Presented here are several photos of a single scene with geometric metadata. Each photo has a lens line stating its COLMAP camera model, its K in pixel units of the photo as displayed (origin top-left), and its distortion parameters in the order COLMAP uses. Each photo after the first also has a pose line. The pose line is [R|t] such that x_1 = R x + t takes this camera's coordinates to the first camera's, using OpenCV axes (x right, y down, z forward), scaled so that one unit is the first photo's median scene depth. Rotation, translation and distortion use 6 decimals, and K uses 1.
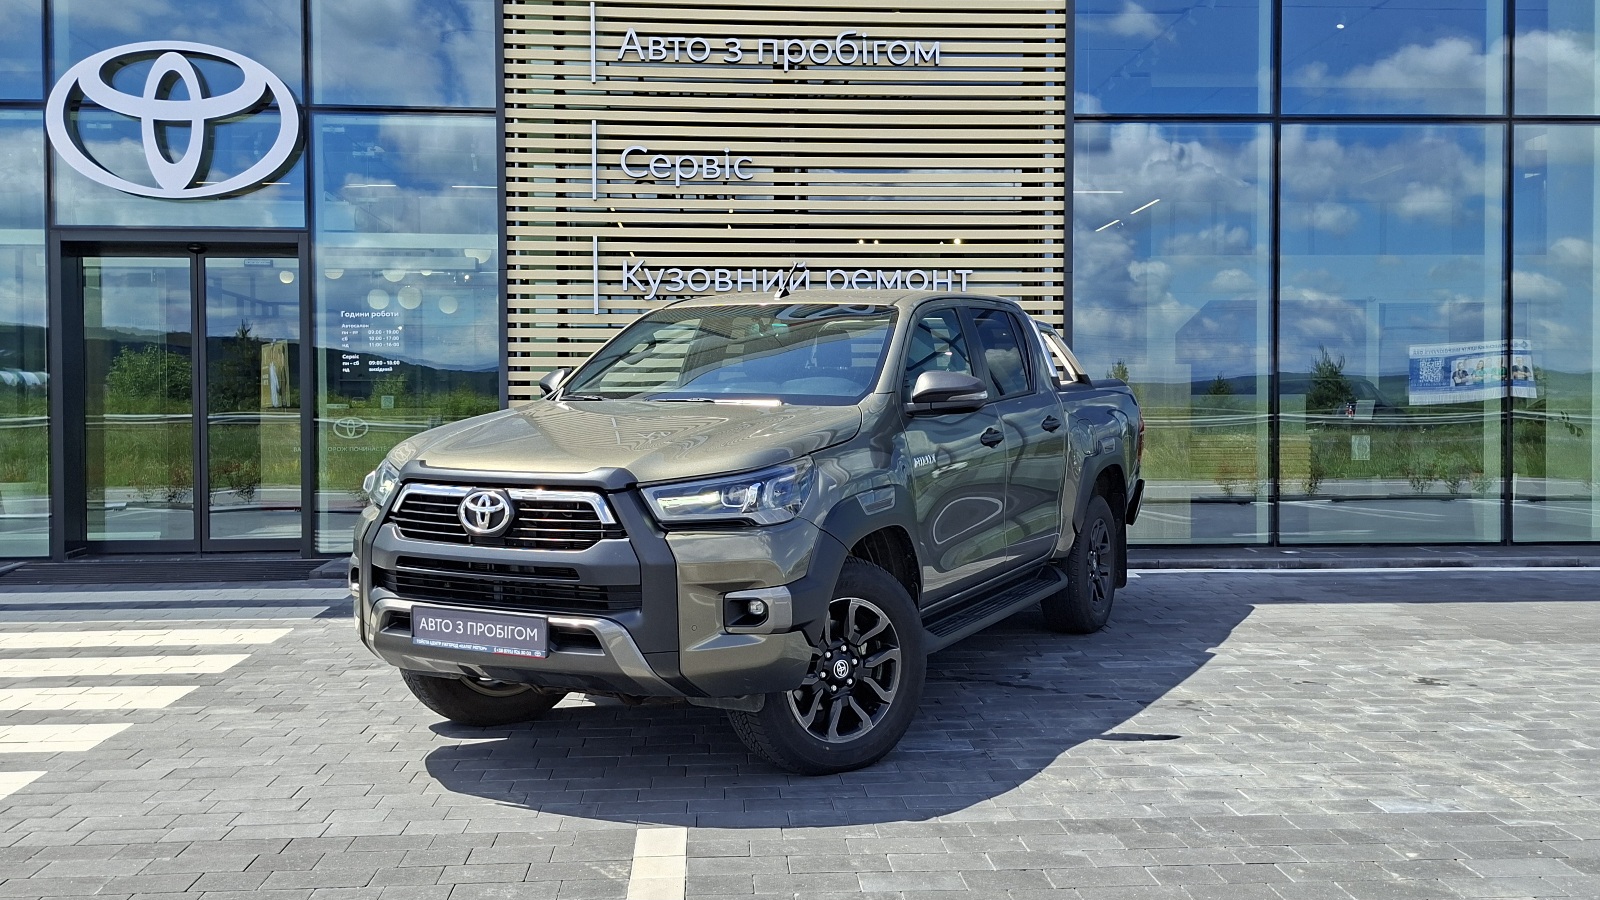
lens RADIAL K [[1423.6, 0, 763.9], [0, 1423.6, 484.7], [0, 0, 1]] dist [0.096528, -0.138170]
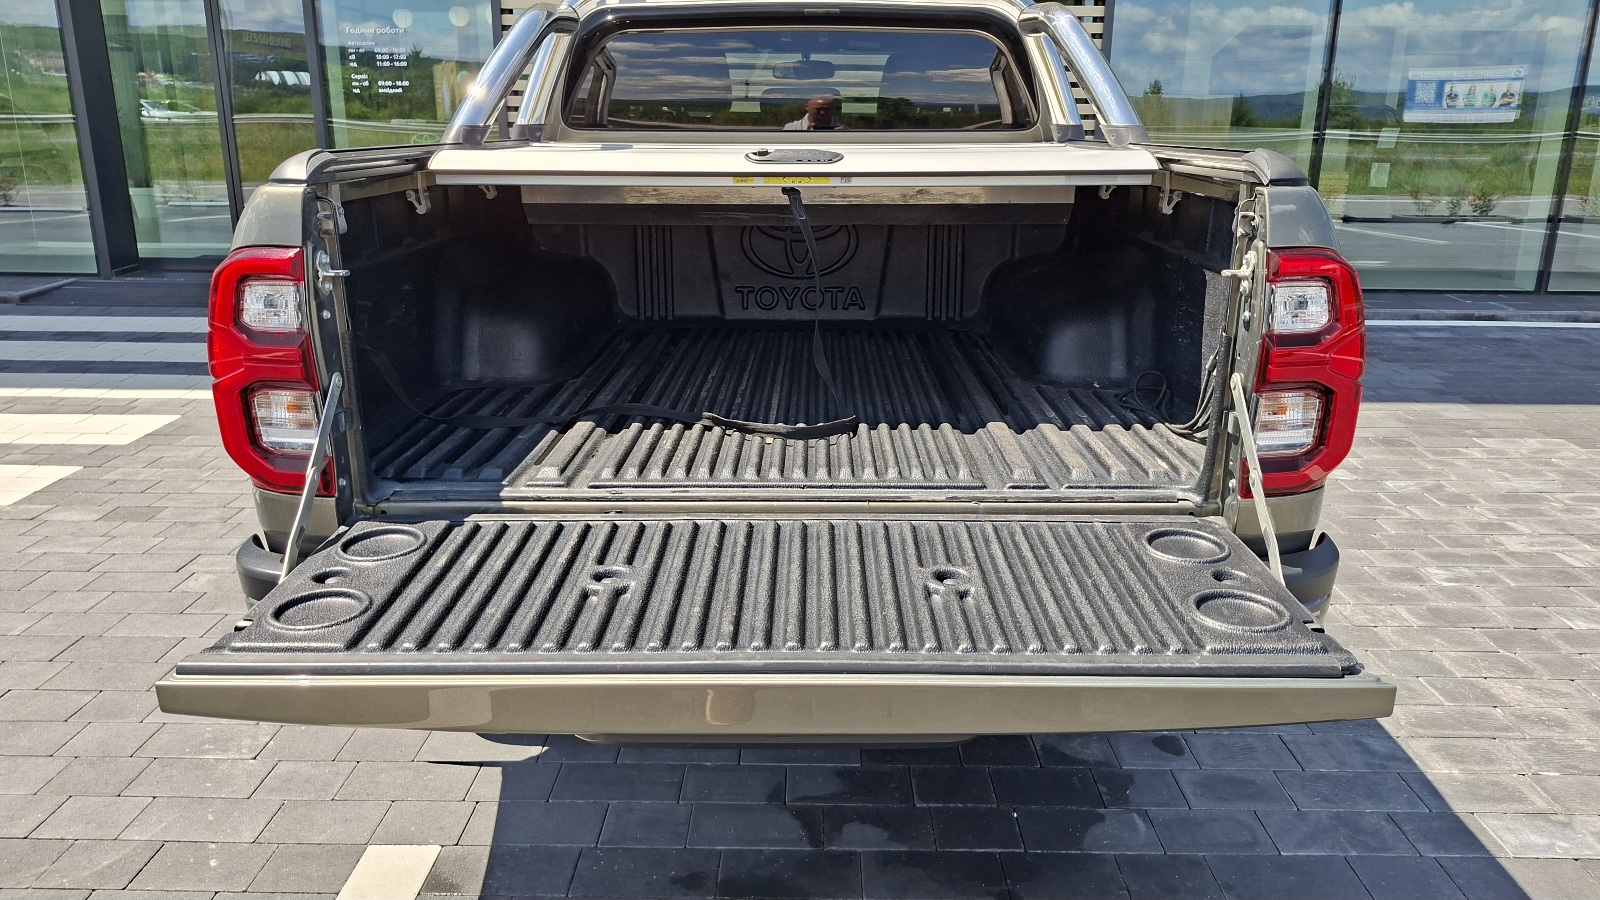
lens RADIAL K [[1137.0, 0, 766.8], [0, 1137.0, 474.4], [0, 0, 1]] dist [0.067348, -0.085708]
pose [[0.997752, 0.032030, -0.058871, 0.047852], [-0.016654, 0.969348, 0.245128, -0.024455], [0.064918, -0.243597, 0.967702, 0.204389]]
